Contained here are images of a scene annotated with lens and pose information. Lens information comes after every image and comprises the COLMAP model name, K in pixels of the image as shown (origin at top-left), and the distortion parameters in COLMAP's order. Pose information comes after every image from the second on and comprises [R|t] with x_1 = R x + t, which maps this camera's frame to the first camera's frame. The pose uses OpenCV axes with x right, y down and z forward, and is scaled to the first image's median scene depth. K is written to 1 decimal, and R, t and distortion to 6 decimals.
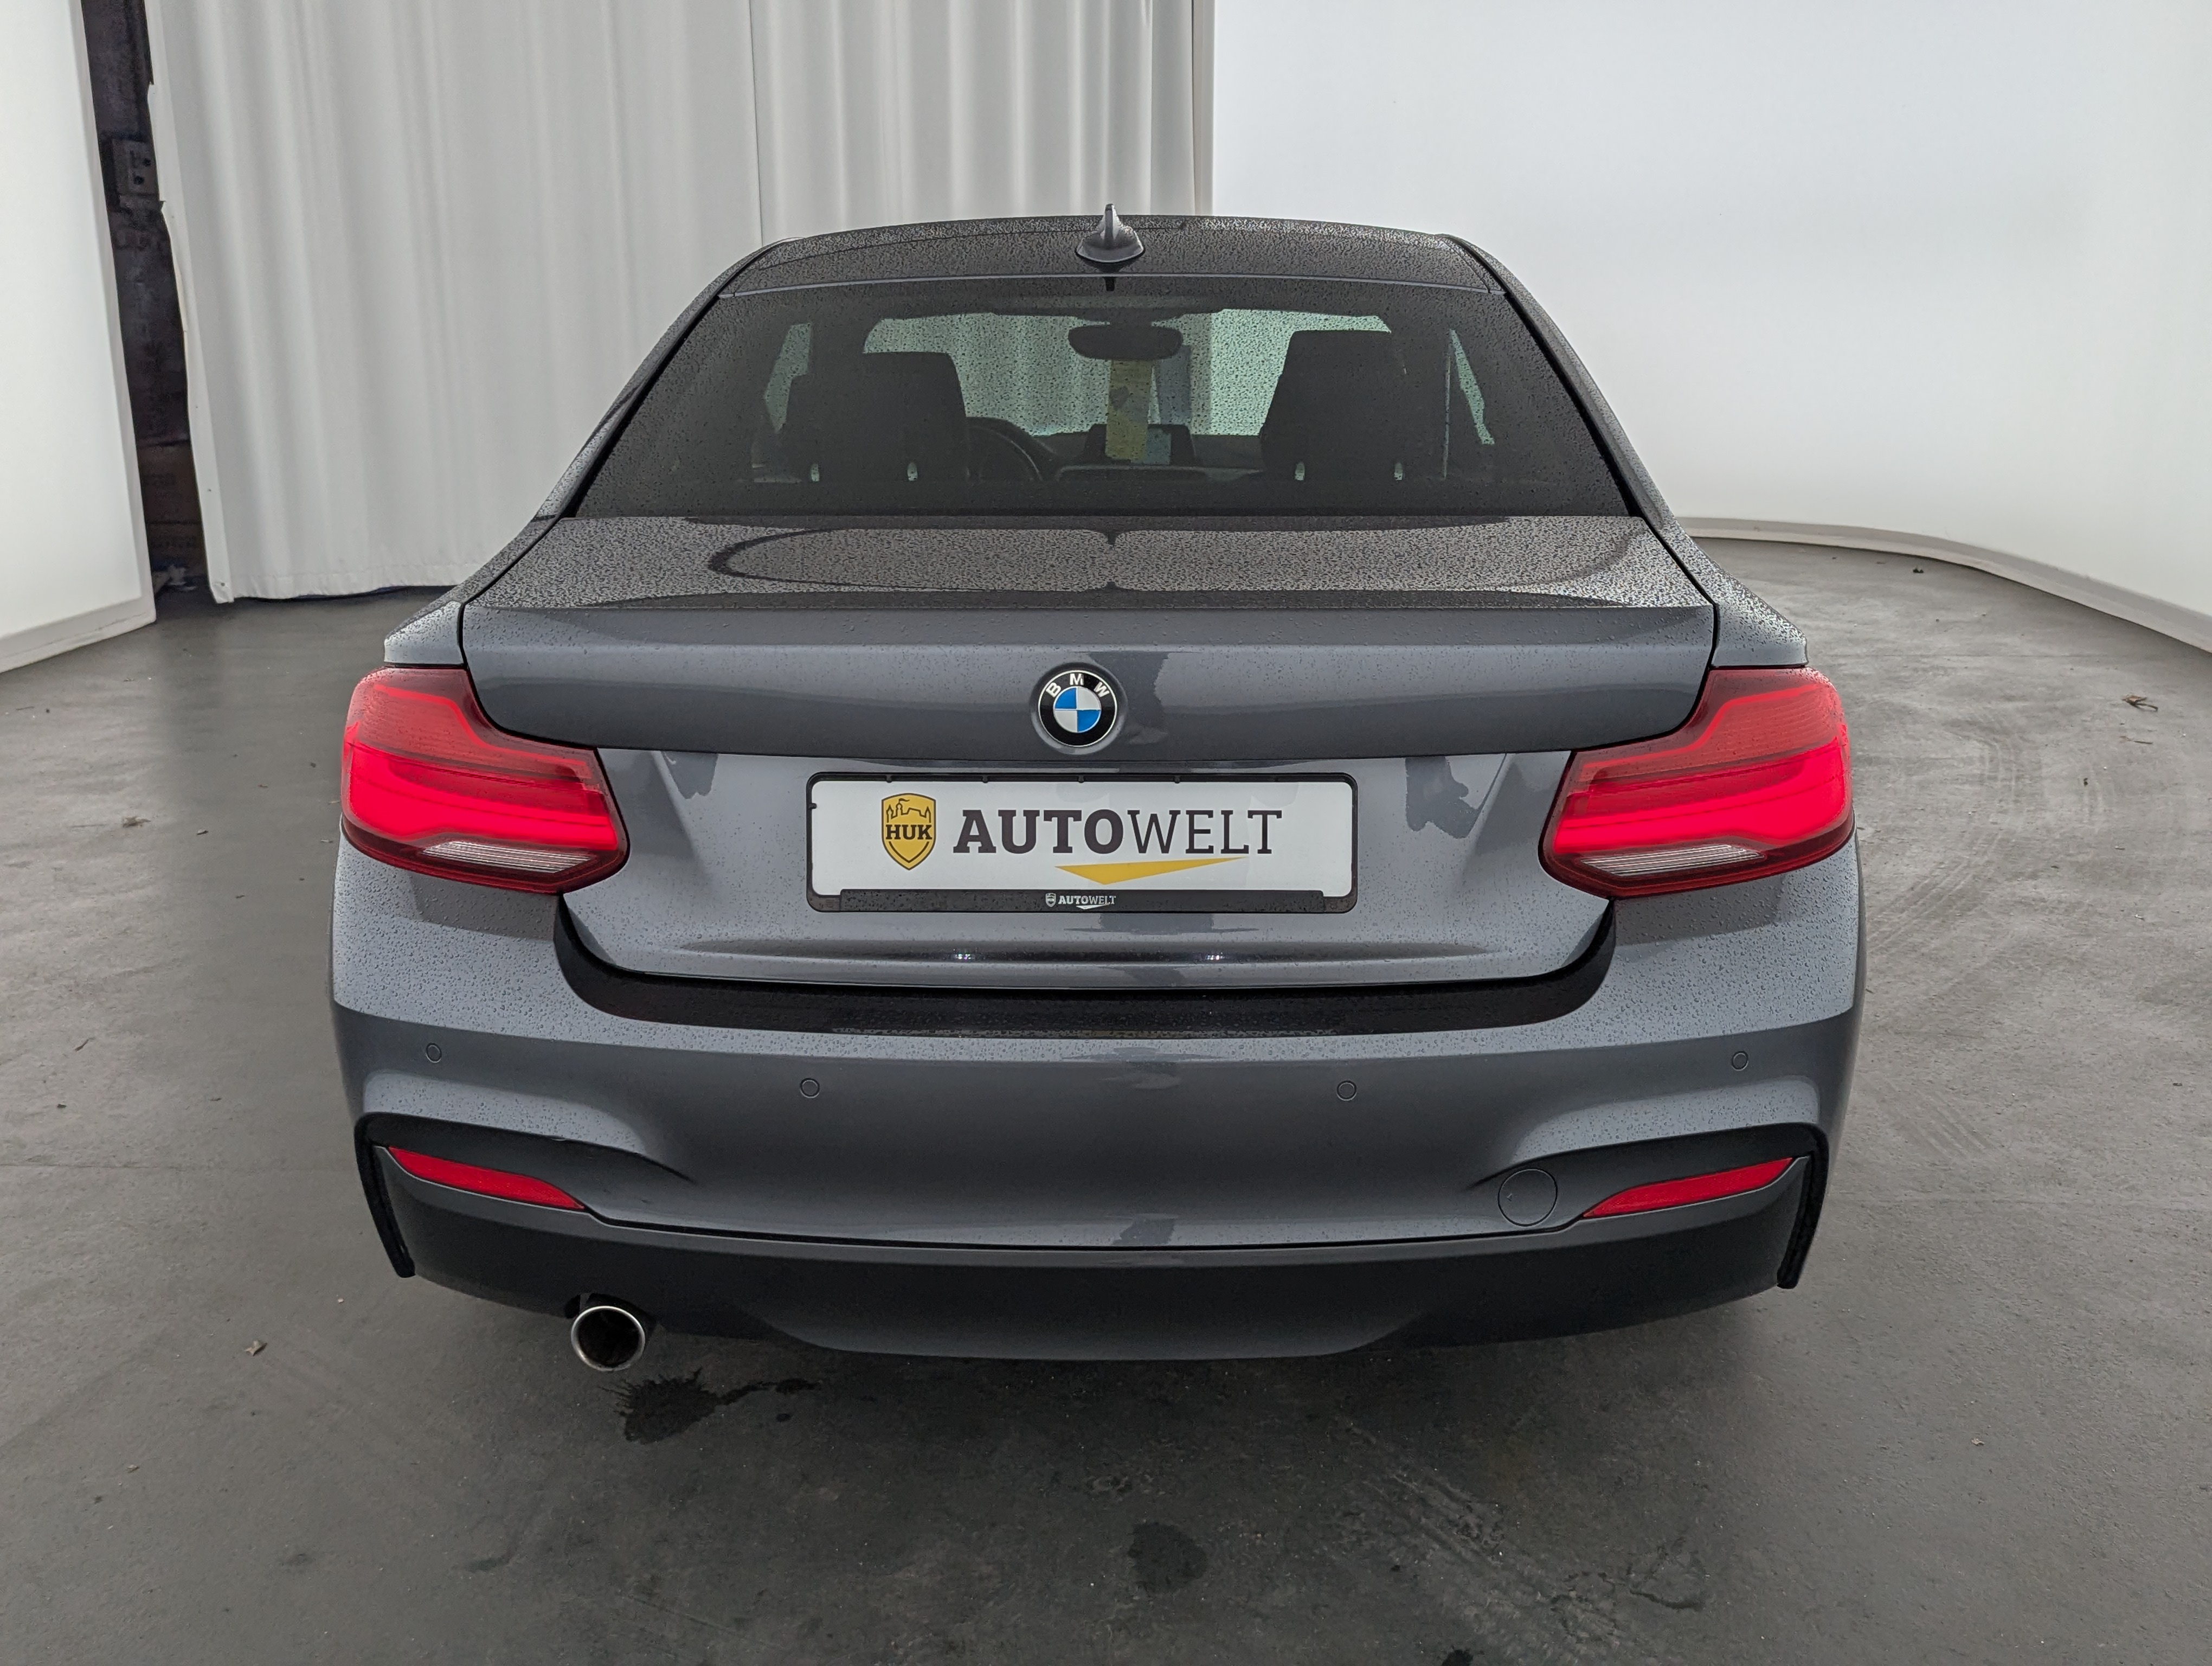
lens RADIAL K [[2072.0, 0, 1111.7], [0, 2072.0, 819.8], [0, 0, 1]] dist [0.031625, 0.000000]
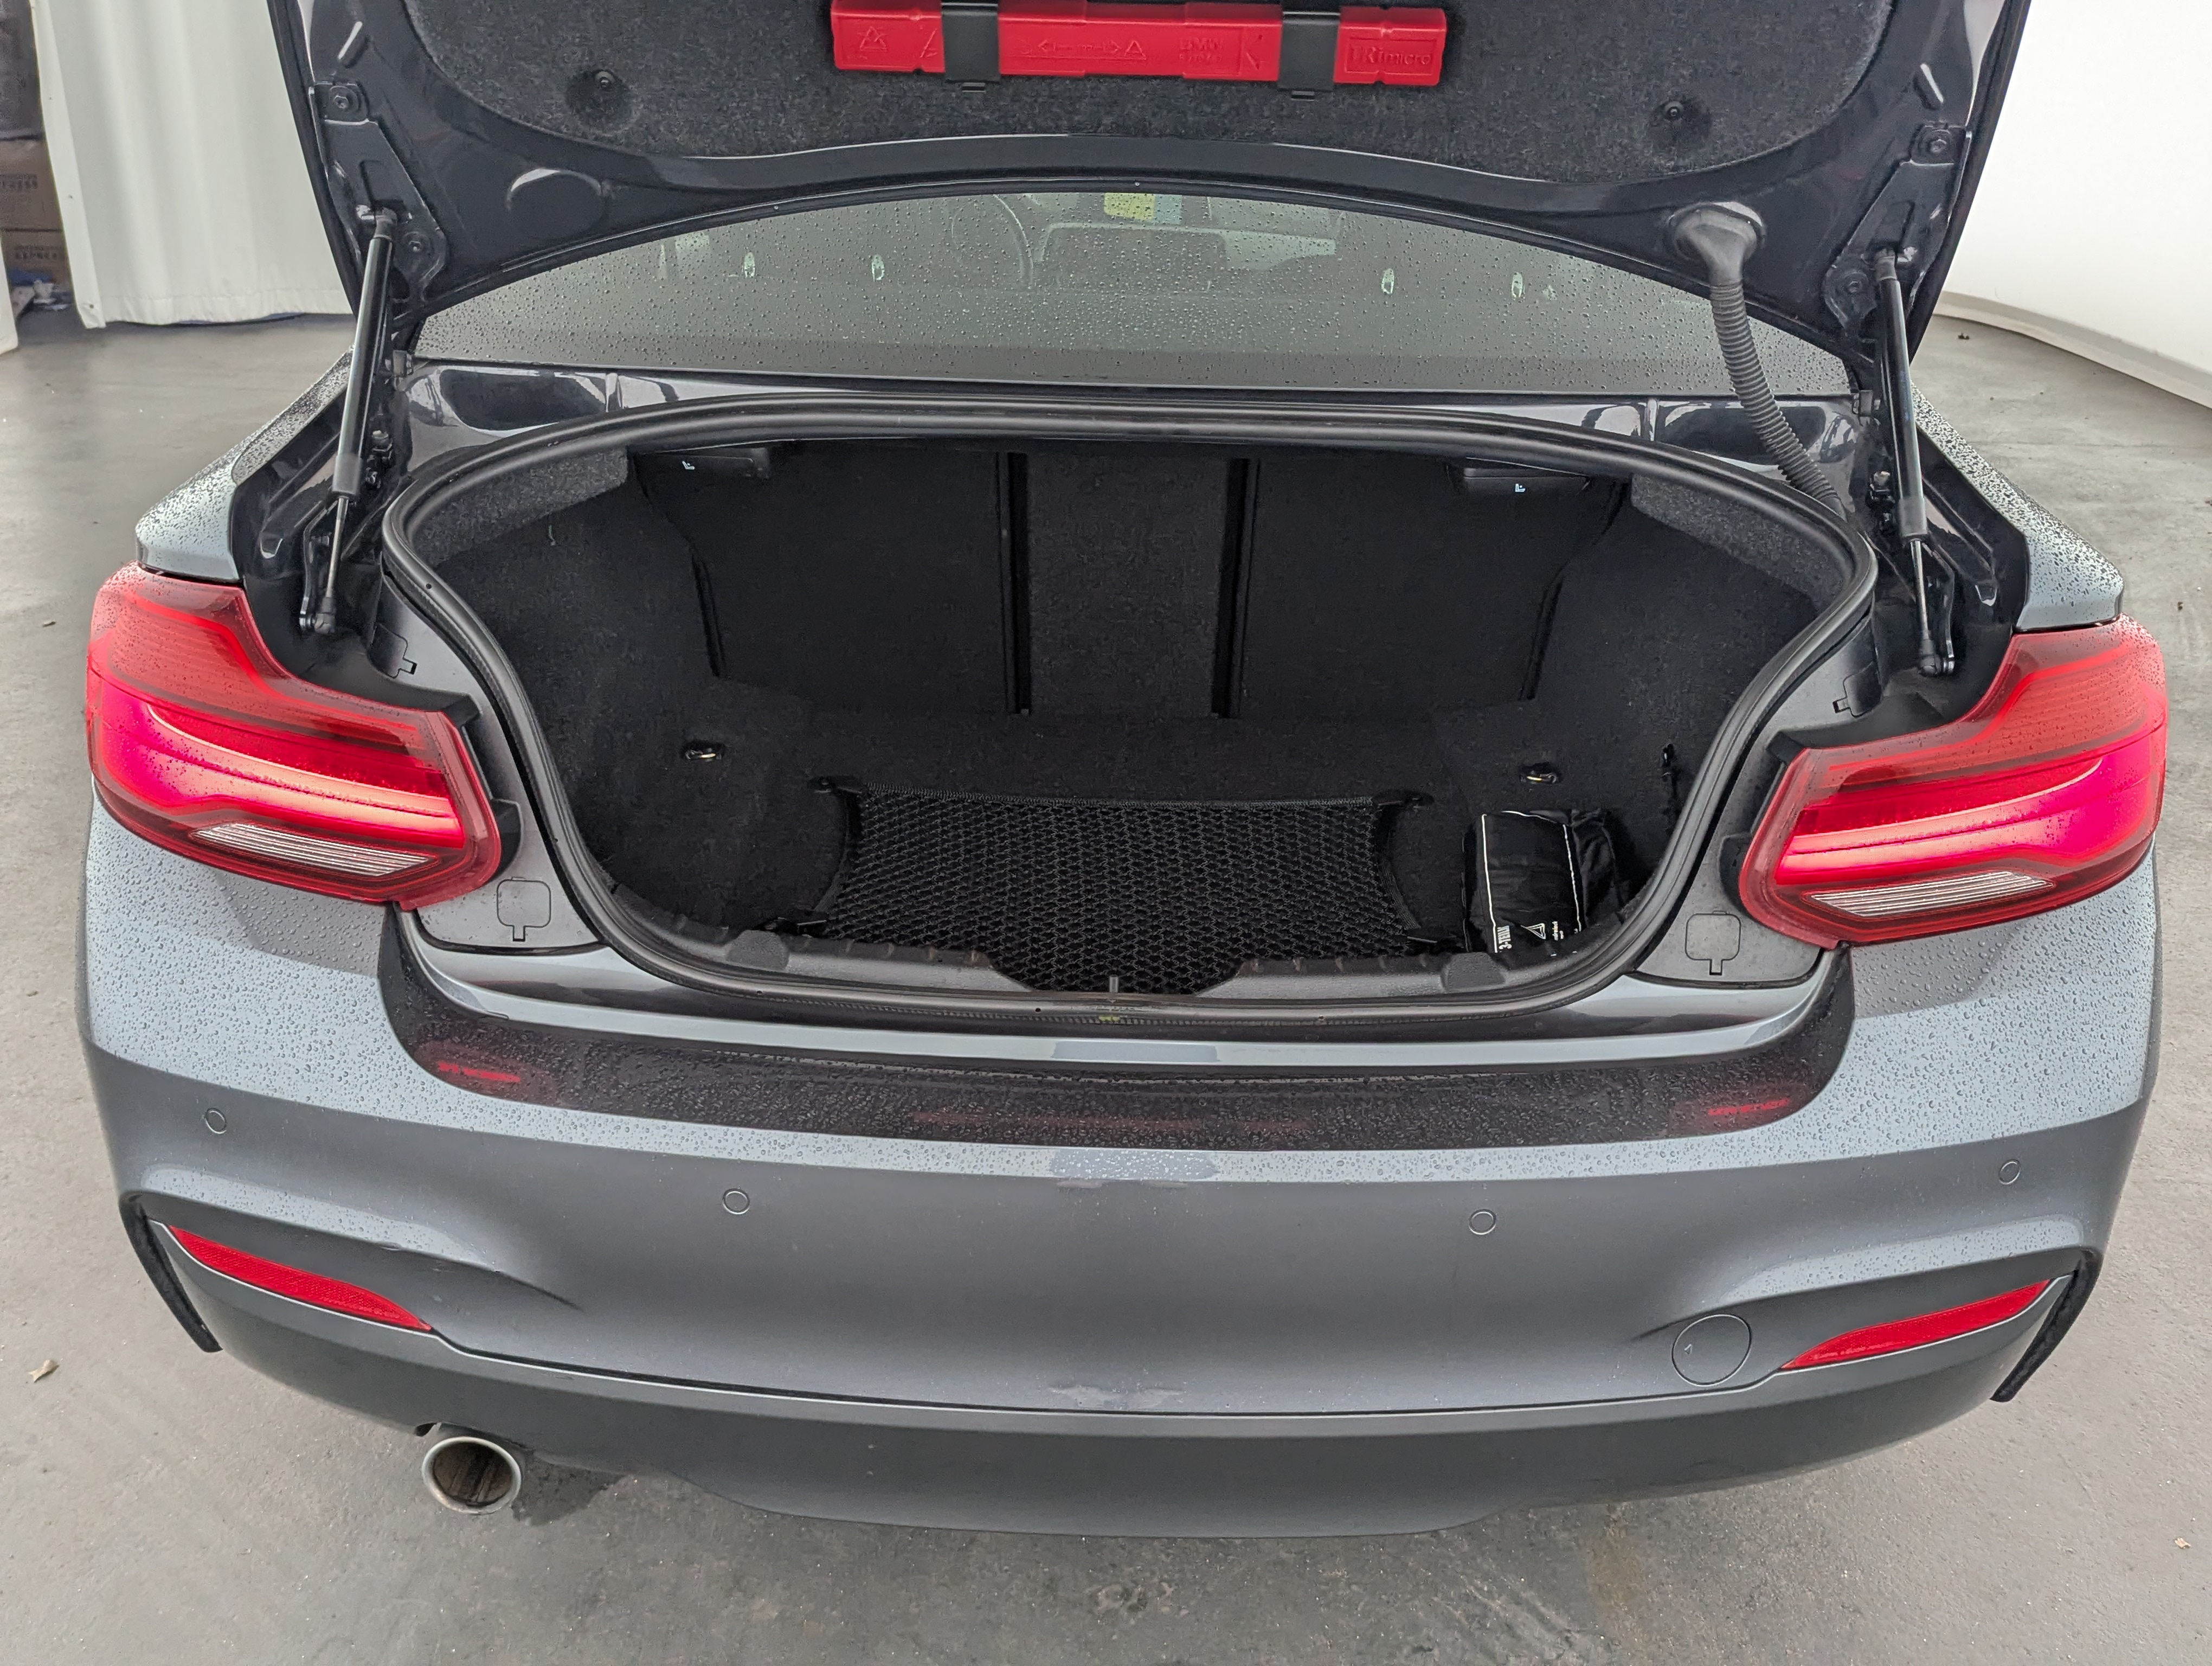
lens RADIAL K [[2072.0, 0, 1103.7], [0, 2072.0, 864.9], [0, 0, 1]] dist [0.031625, 0.000000]
pose [[0.999549, 0.019971, 0.022420, -0.035458], [-0.023143, 0.988183, 0.151523, -0.094166], [-0.019129, -0.151974, 0.988199, 0.293237]]
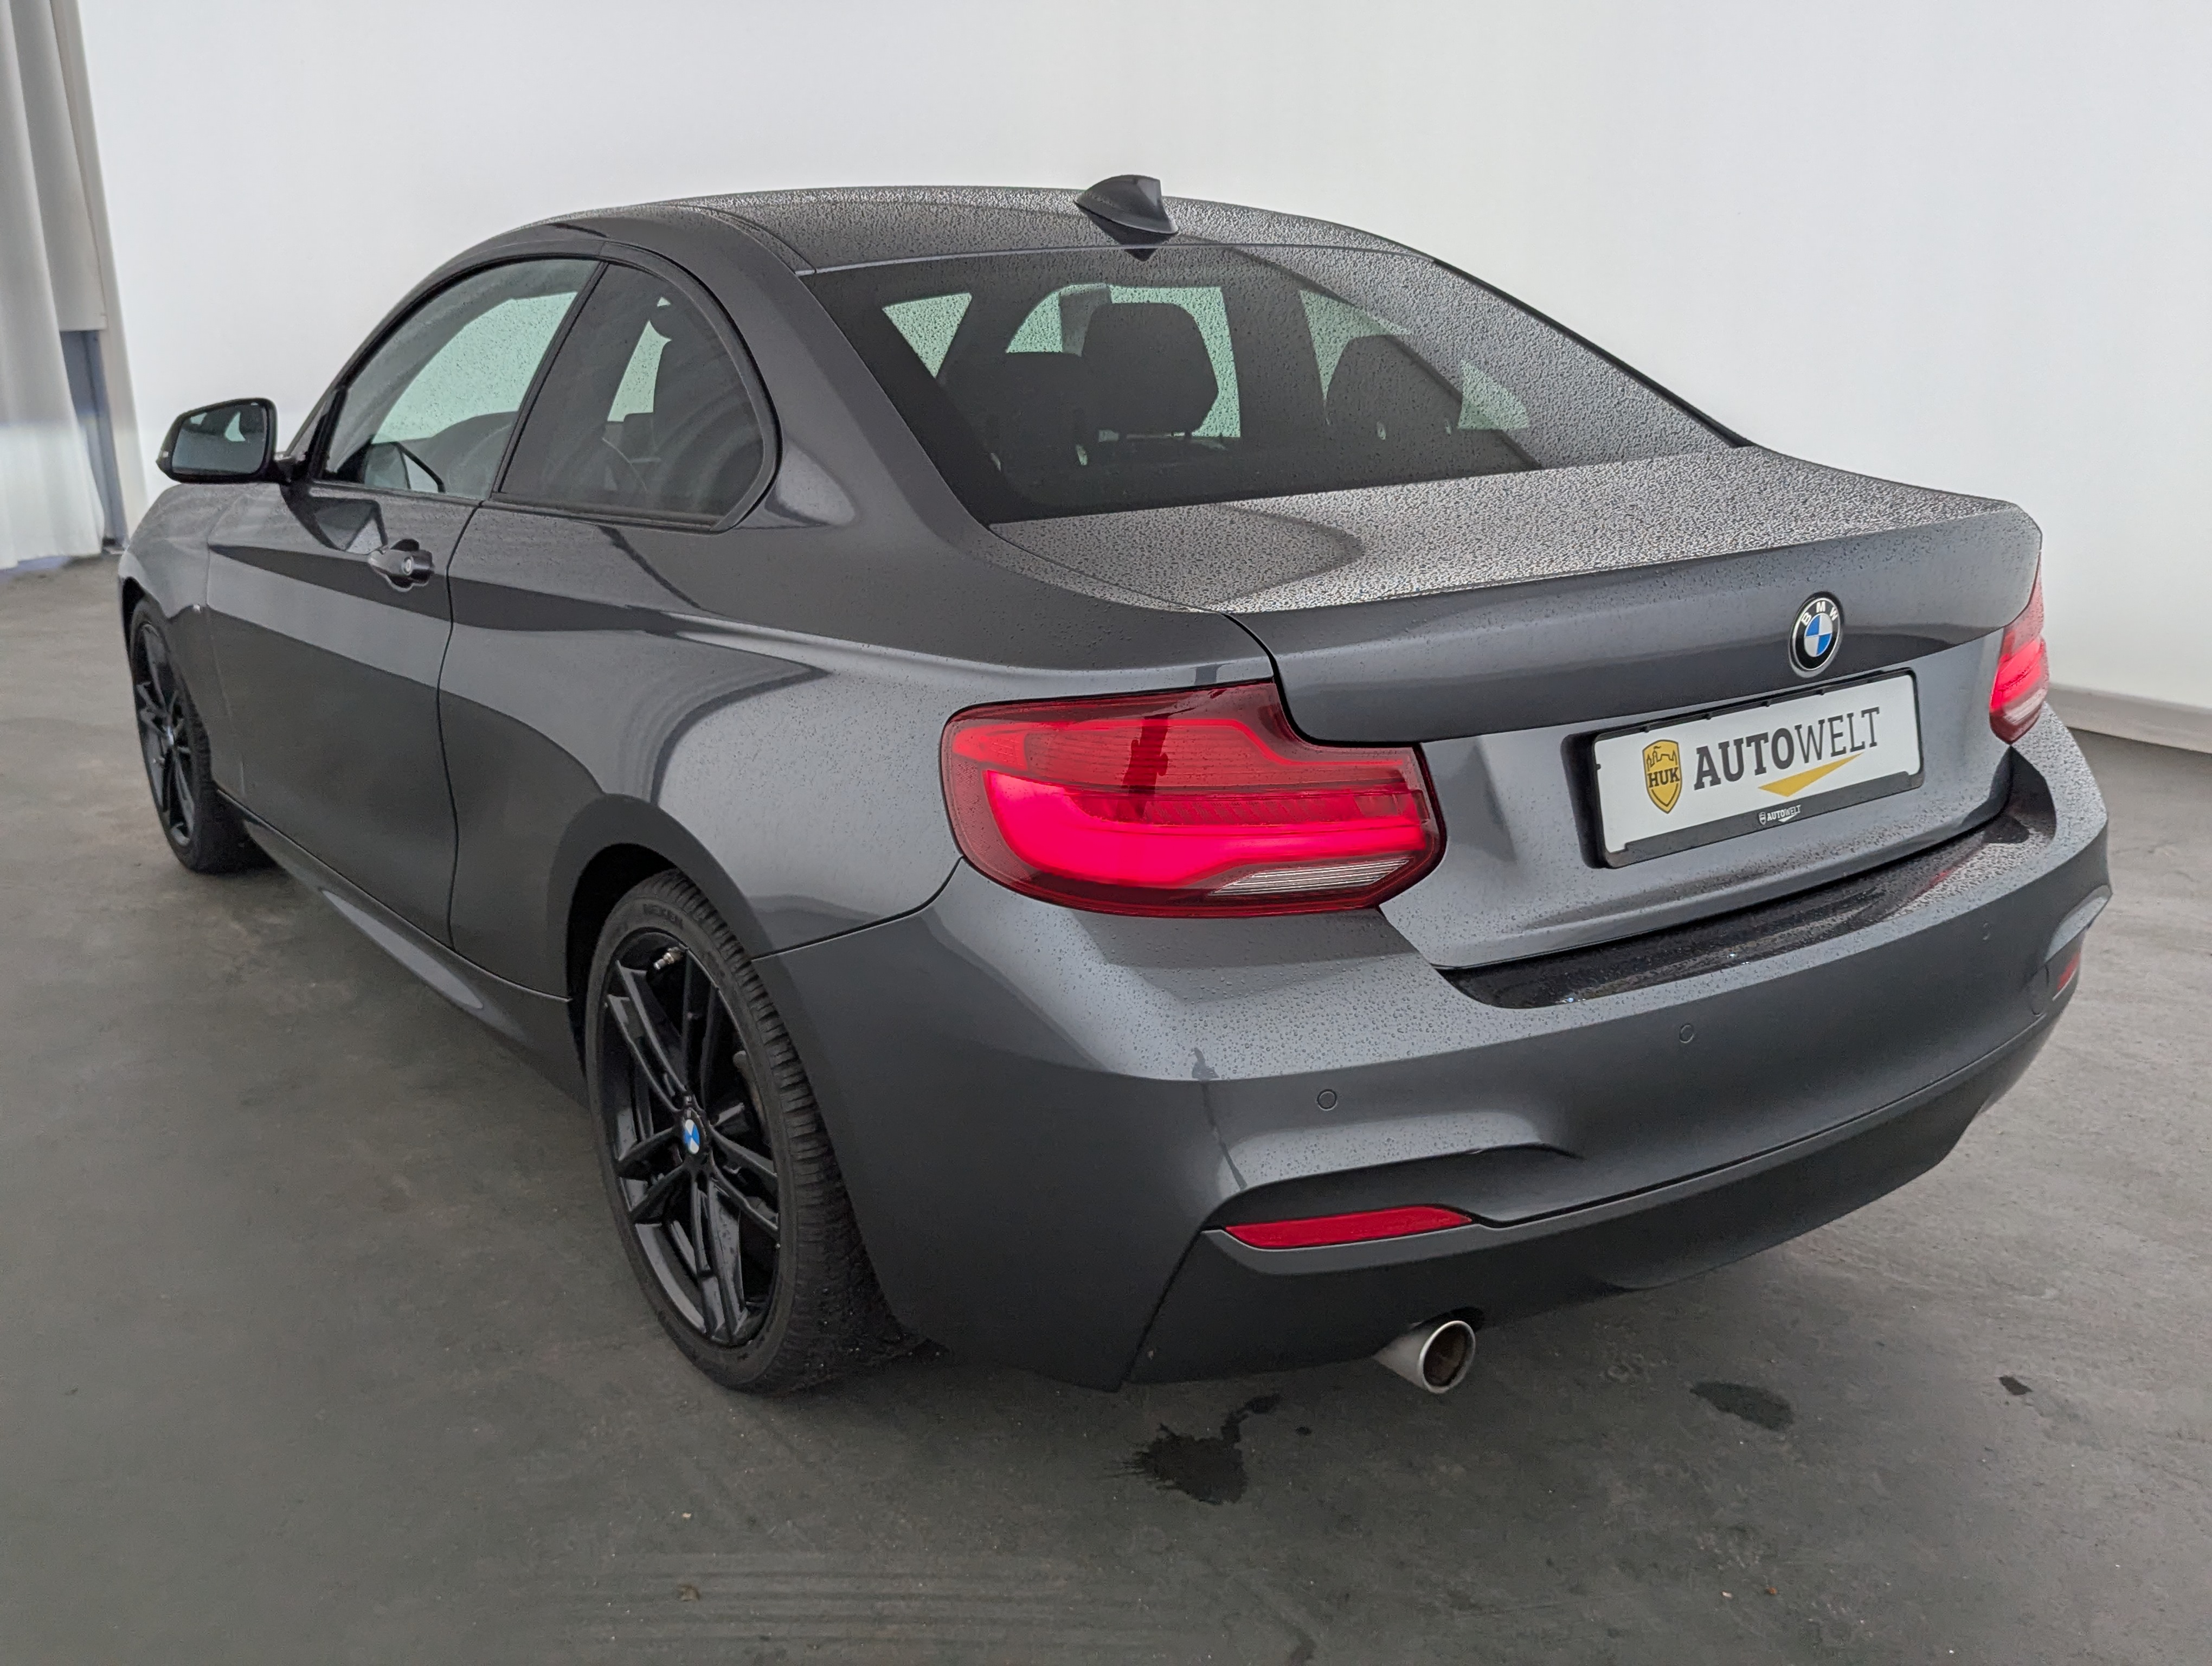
lens RADIAL K [[2072.0, 0, 1099.0], [0, 2072.0, 842.2], [0, 0, 1]] dist [0.031625, 0.000000]
pose [[0.794177, -0.172941, 0.582558, -0.927963], [0.169378, 0.983655, 0.061107, -0.073080], [-0.583604, 0.050142, 0.810489, 0.317911]]
